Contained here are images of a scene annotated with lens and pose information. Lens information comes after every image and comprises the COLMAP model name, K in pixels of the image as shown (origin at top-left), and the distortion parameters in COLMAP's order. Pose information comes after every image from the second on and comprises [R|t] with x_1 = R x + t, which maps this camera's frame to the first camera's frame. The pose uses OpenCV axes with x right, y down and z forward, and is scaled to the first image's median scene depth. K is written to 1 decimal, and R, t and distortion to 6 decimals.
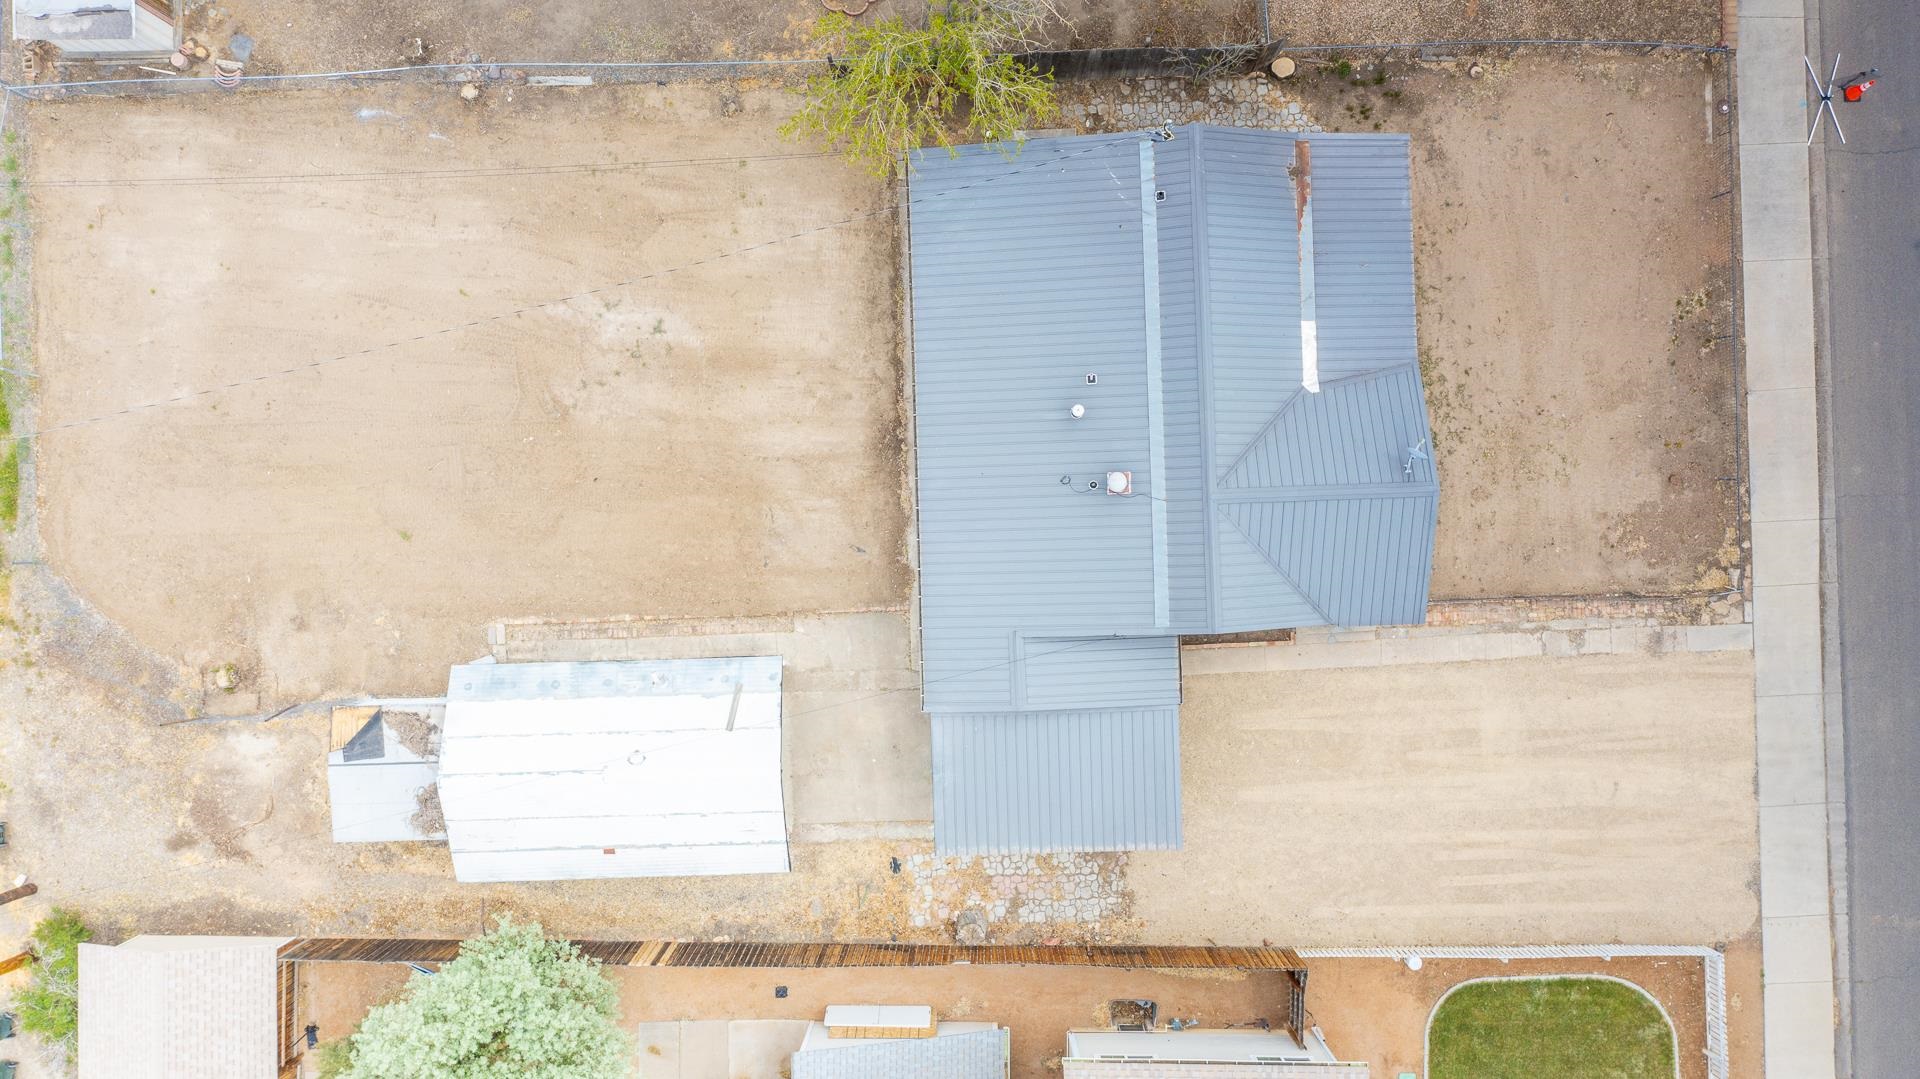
lens RADIAL K [[1521.1, 0, 960.0], [0, 1521.1, 539.5], [0, 0, 1]] dist [-0.009990, 0.002516]
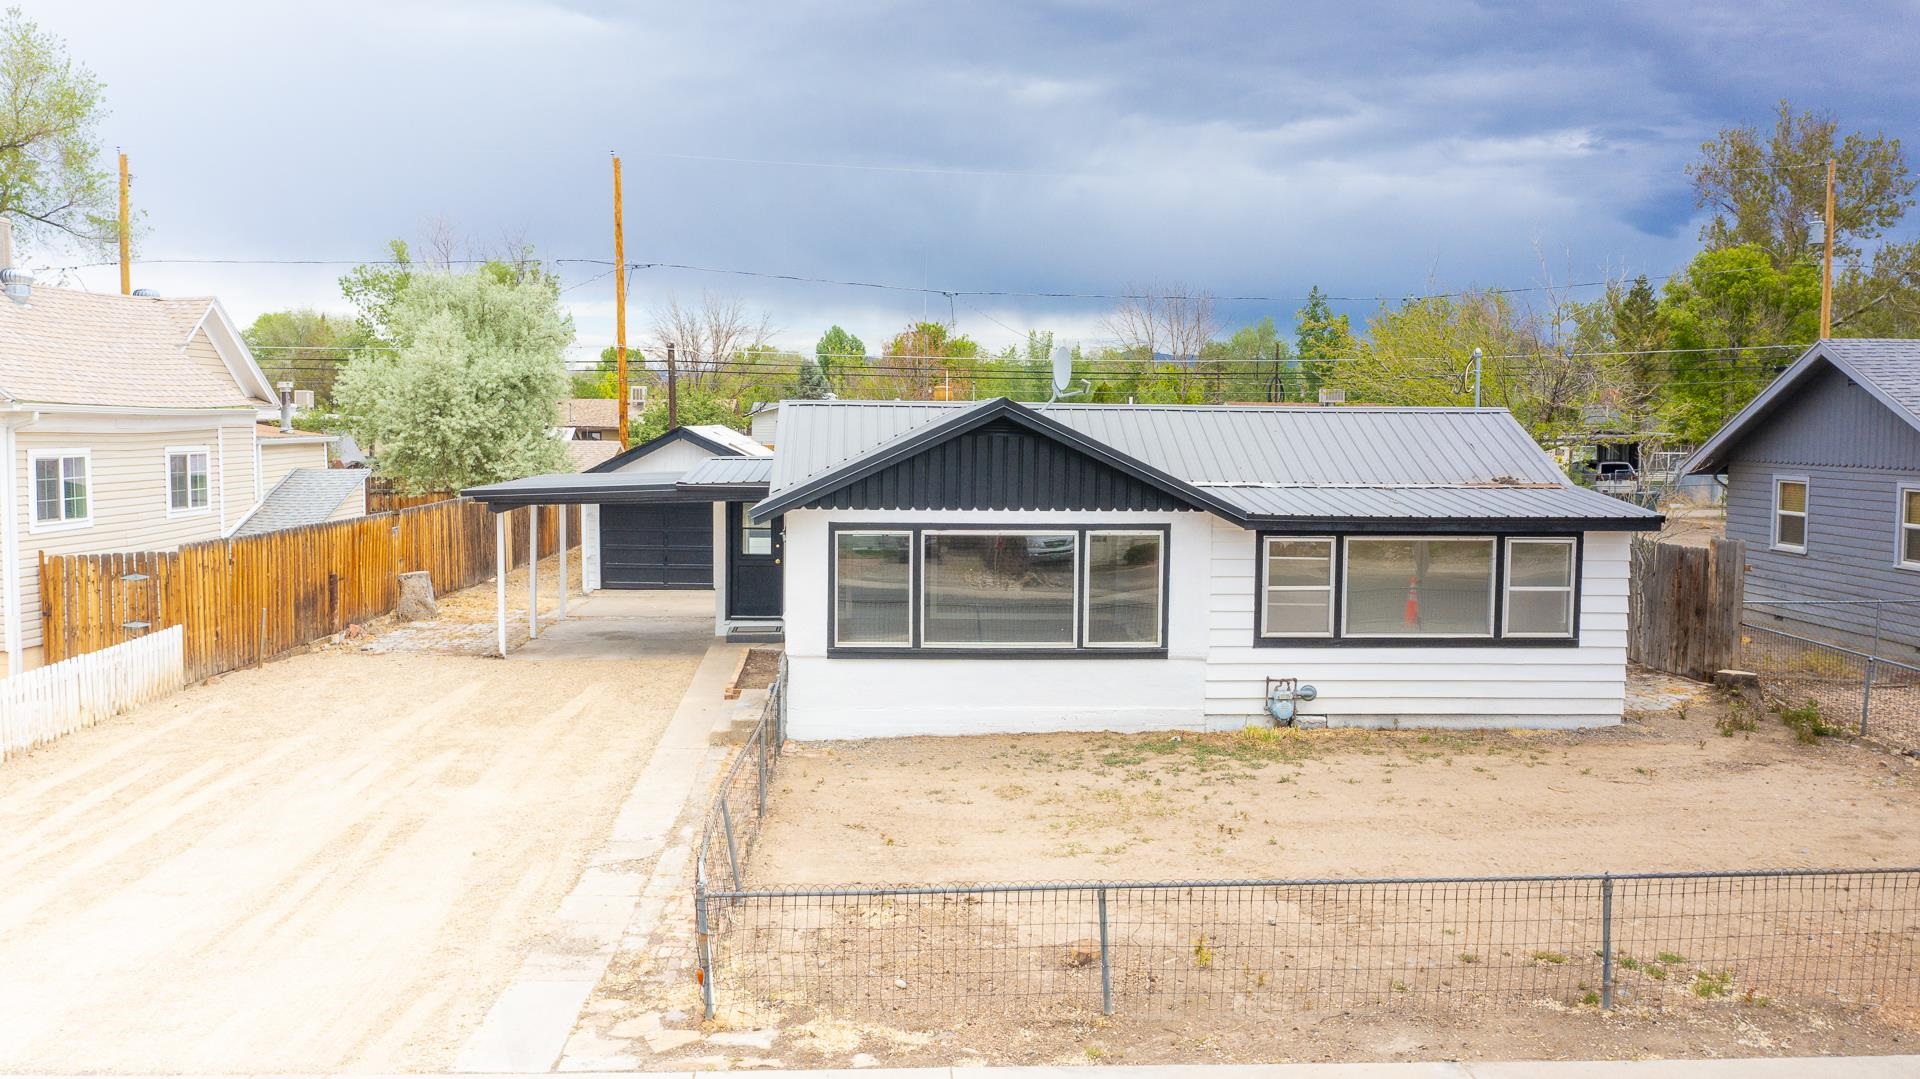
lens RADIAL K [[1521.1, 0, 960.0], [0, 1521.1, 539.5], [0, 0, 1]] dist [-0.009990, 0.002516]
pose [[0.014760, 0.088711, -0.995948, 0.766902], [-0.999889, 0.003445, -0.014511, -0.009364], [0.002143, 0.996051, 0.088752, 0.889767]]
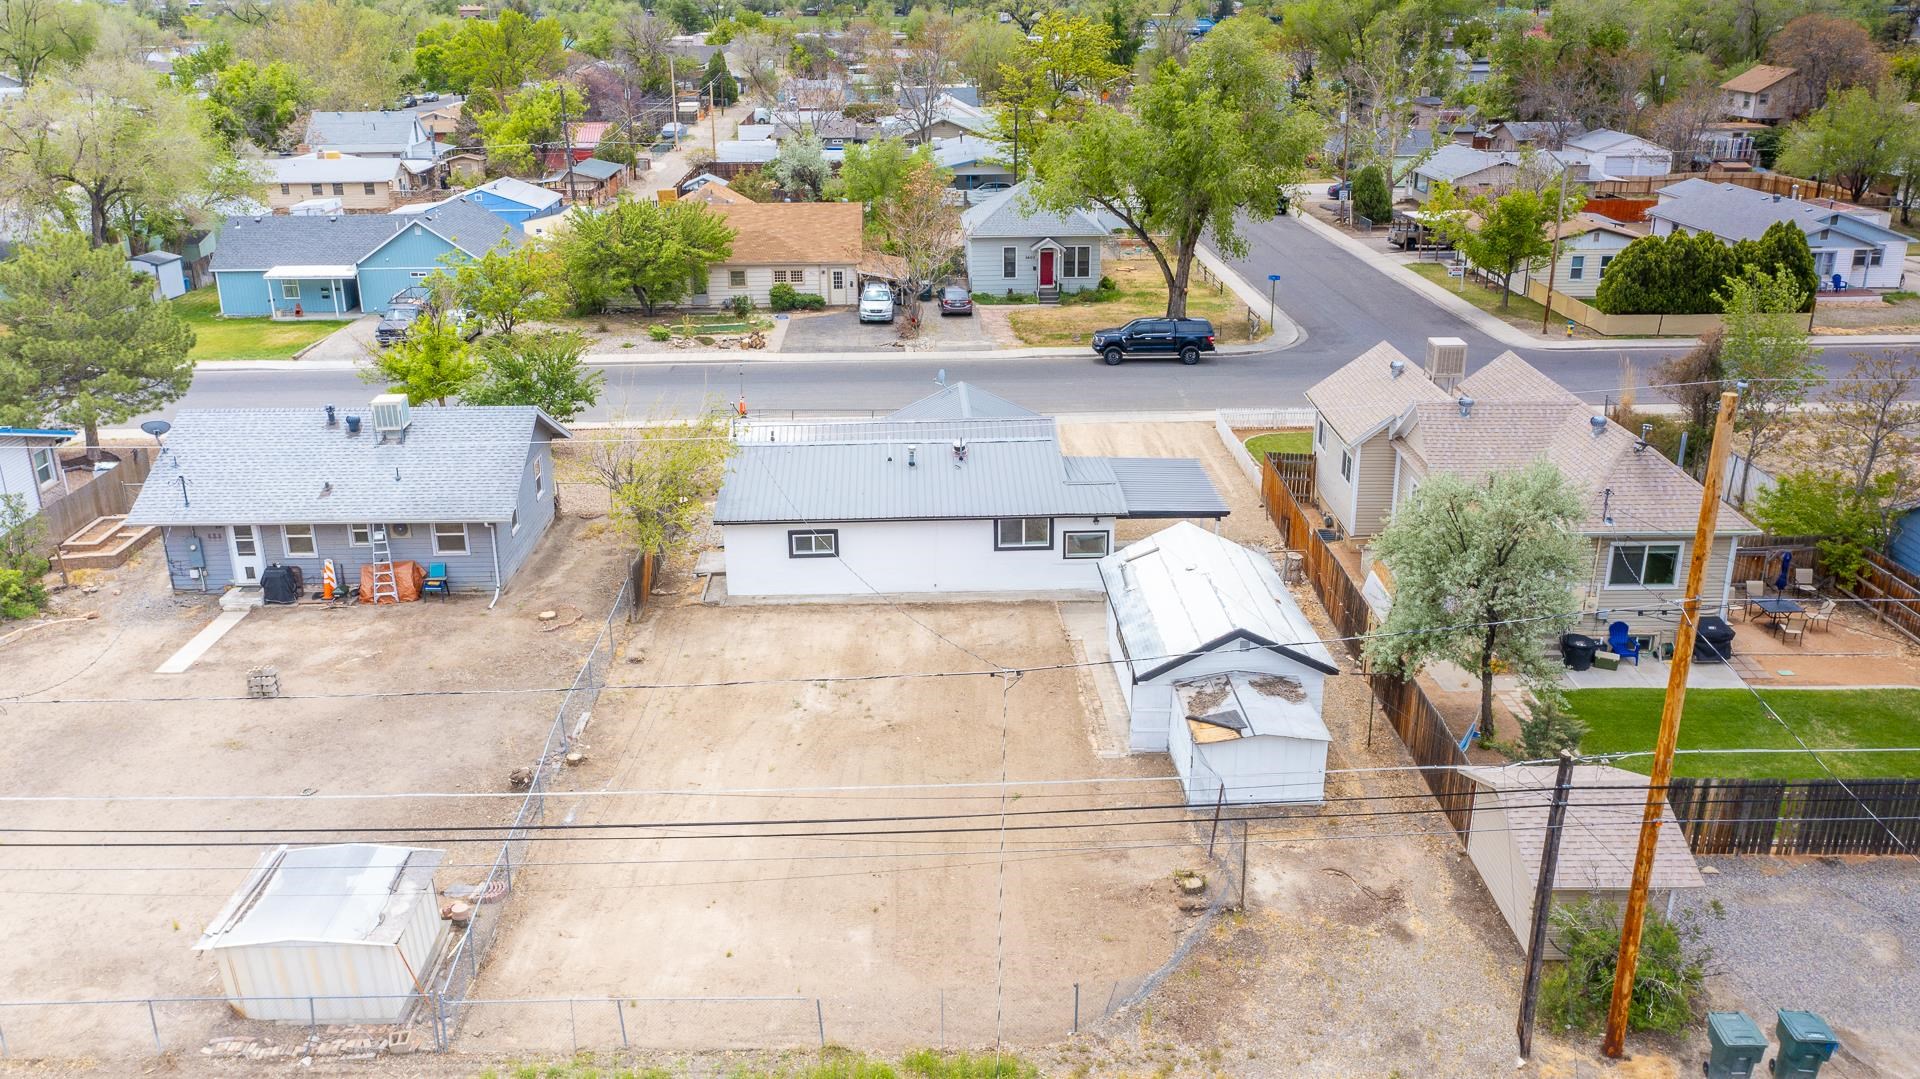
lens RADIAL K [[1521.1, 0, 960.0], [0, 1521.1, 539.5], [0, 0, 1]] dist [-0.009990, 0.002516]
pose [[-0.010029, -0.341777, 0.939728, -1.213805], [0.999948, -0.001536, 0.010113, -0.048227], [-0.002013, 0.939780, 0.341774, 0.514578]]
